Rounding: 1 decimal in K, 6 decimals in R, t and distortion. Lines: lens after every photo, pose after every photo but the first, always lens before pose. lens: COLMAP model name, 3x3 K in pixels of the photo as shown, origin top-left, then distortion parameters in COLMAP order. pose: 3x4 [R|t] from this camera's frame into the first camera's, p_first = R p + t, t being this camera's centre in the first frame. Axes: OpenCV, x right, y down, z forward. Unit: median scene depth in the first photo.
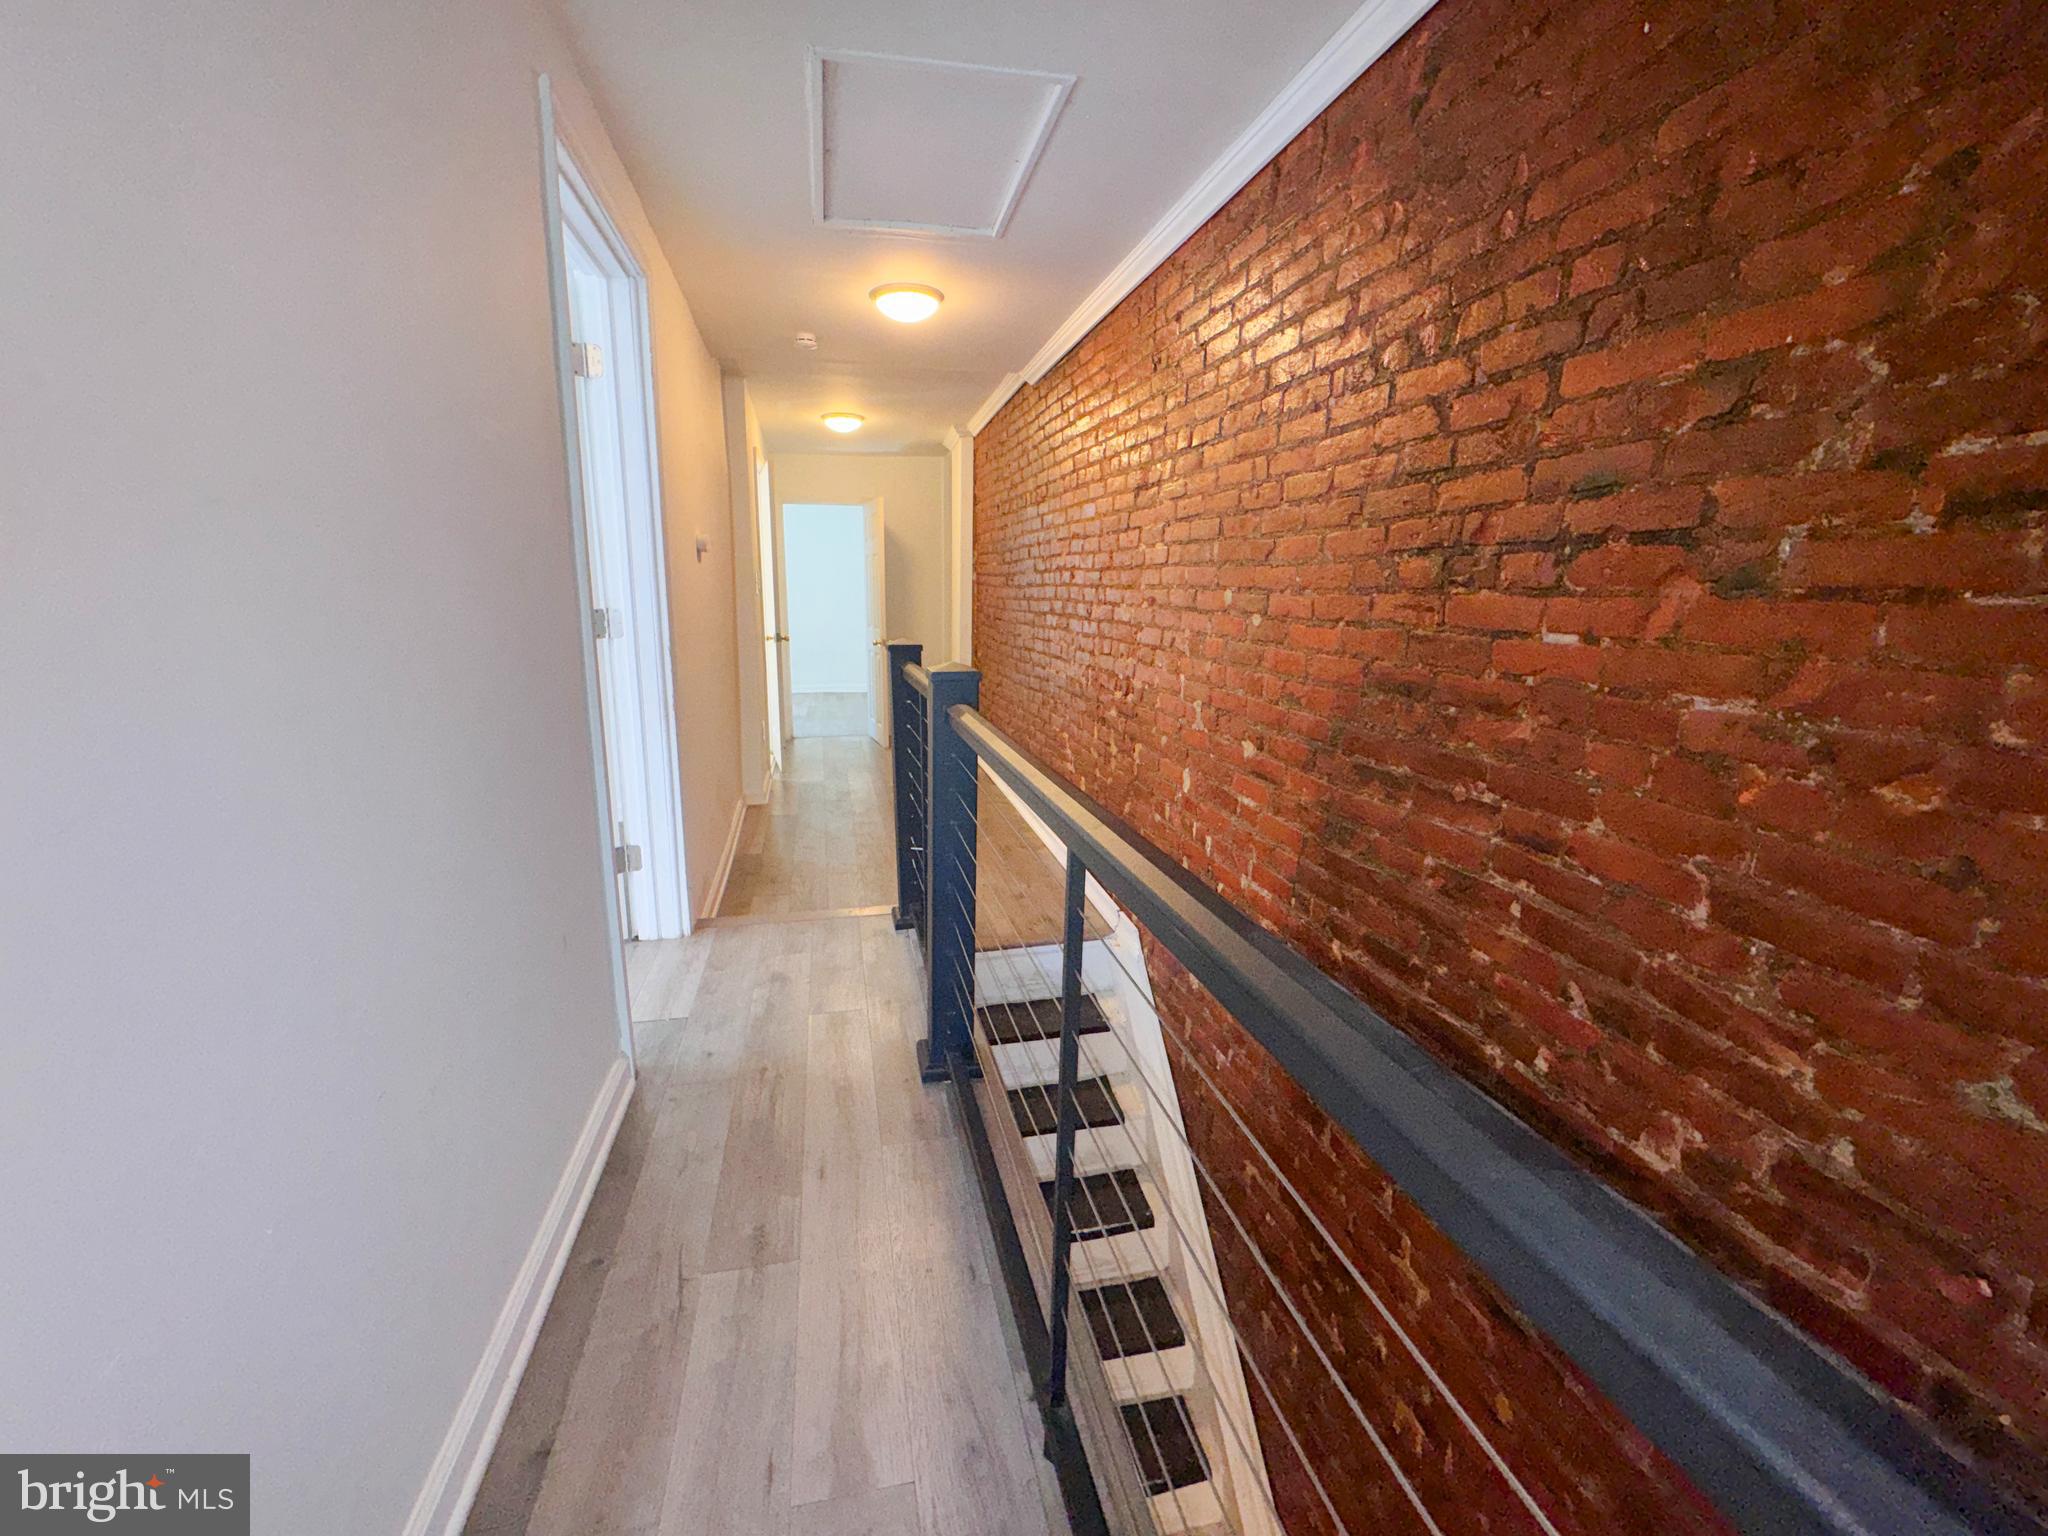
lens RADIAL K [[840.8, 0, 1020.3], [0, 840.8, 768.8], [0, 0, 1]] dist [-0.004375, 0.000008]
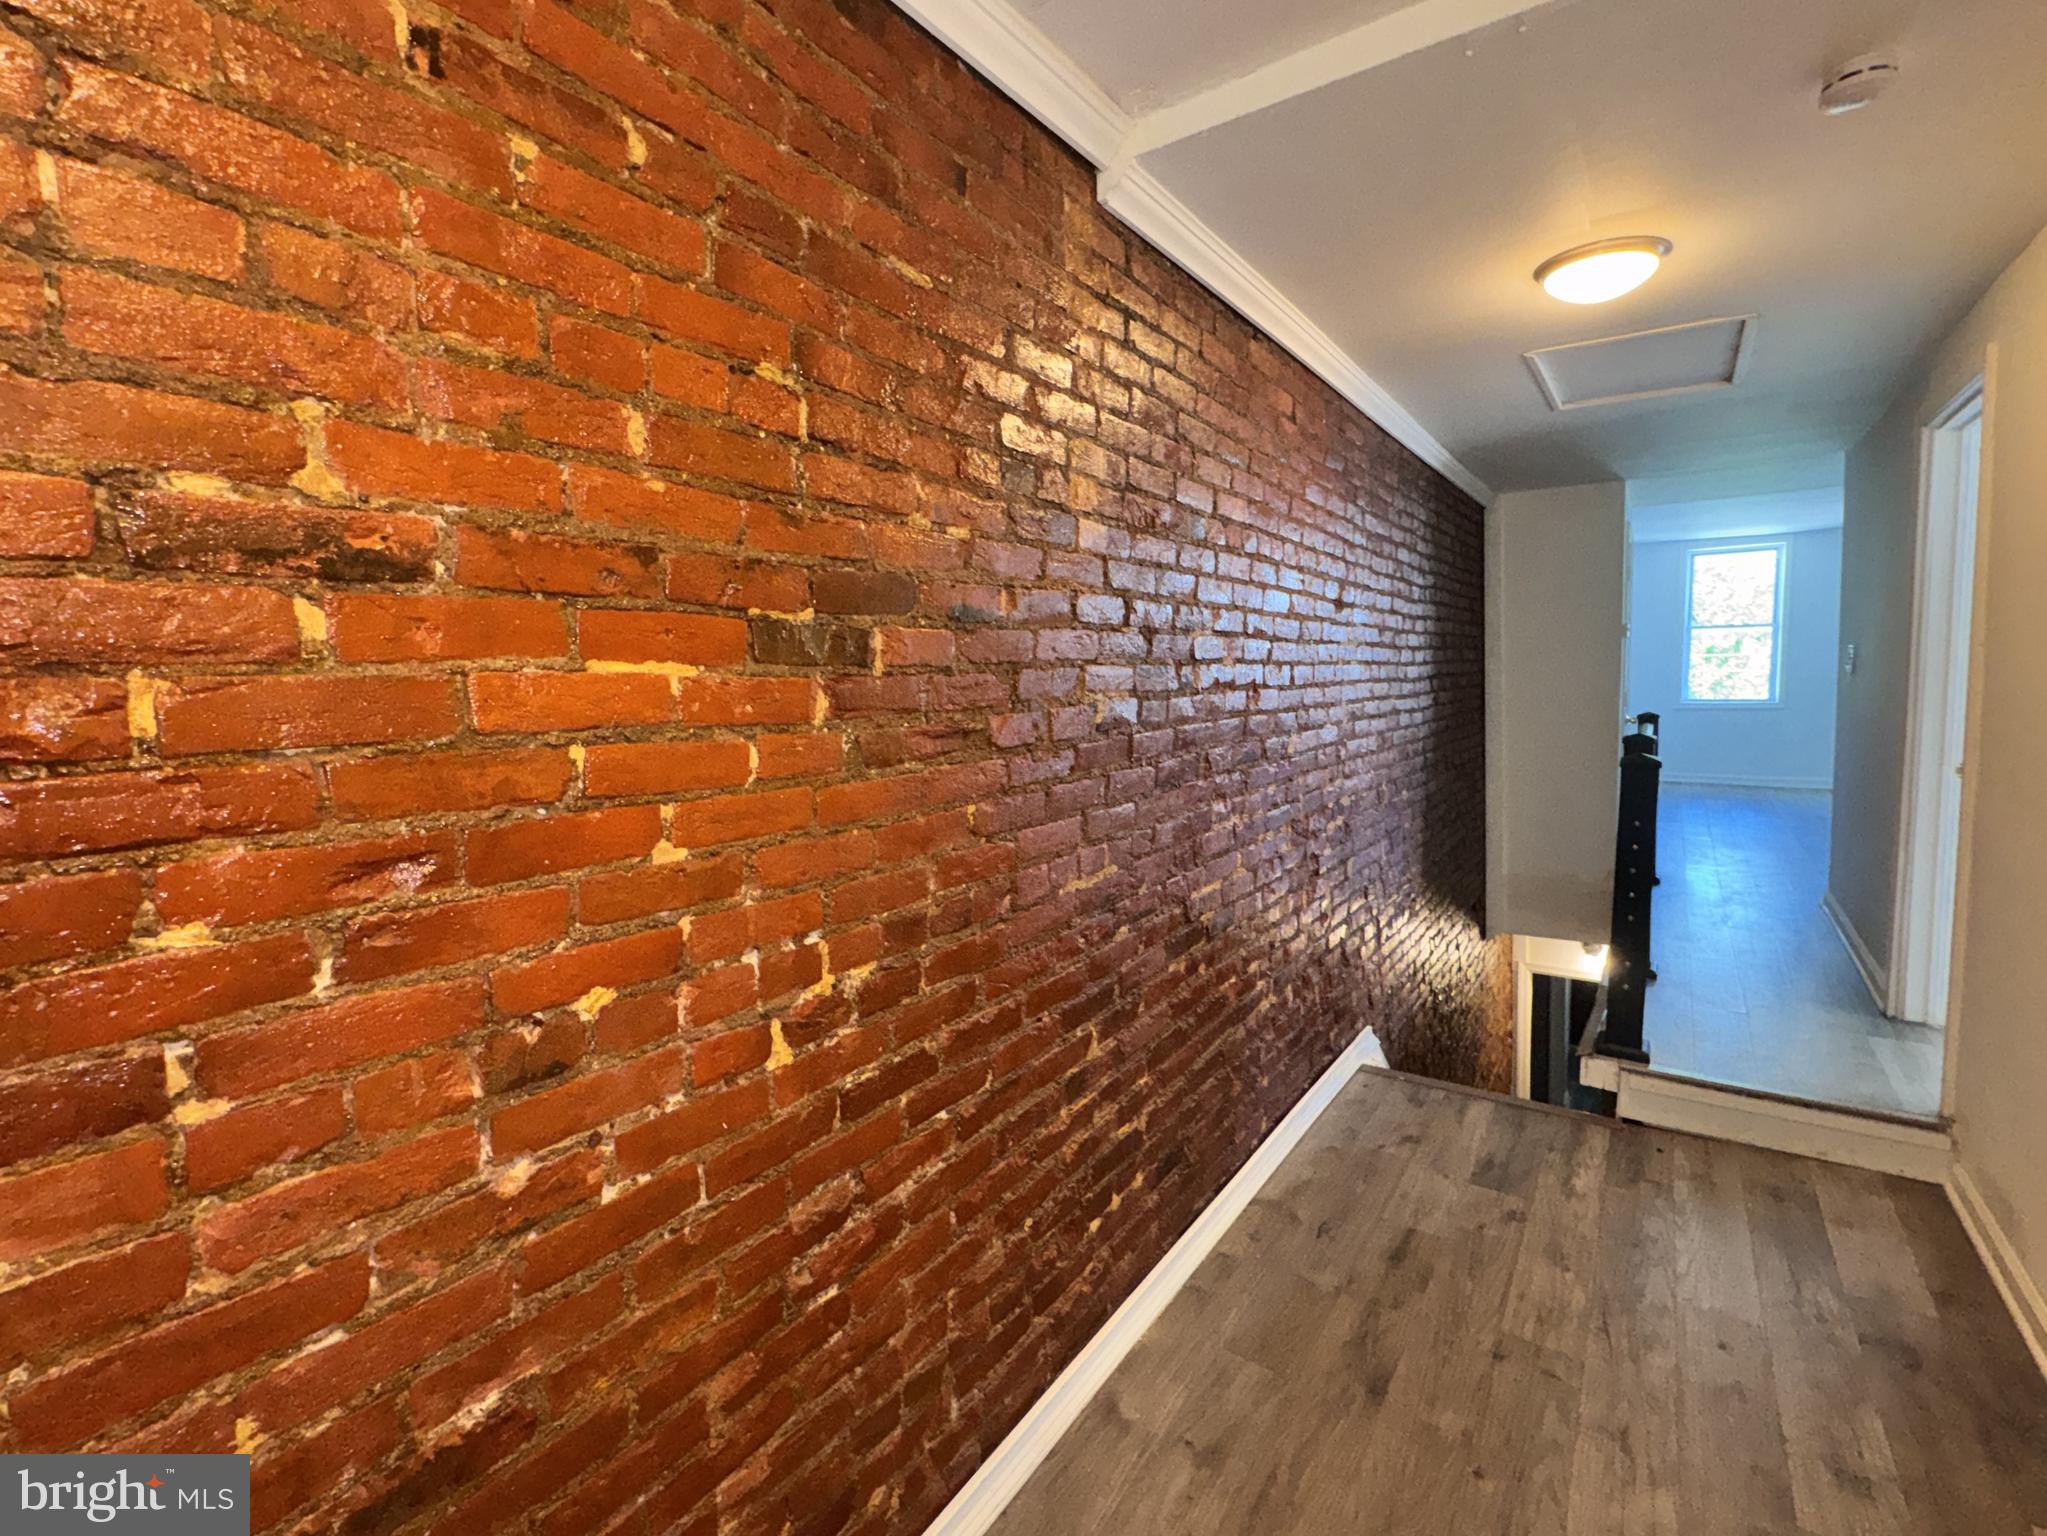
lens RADIAL K [[840.4, 0, 1019.8], [0, 840.4, 768.8], [0, 0, 1]] dist [-0.004375, 0.000008]
pose [[-0.635294, -0.087788, 0.767265, -0.301737], [0.174670, 0.951438, 0.253487, -0.368210], [-0.752258, 0.295057, -0.589109, 1.516898]]
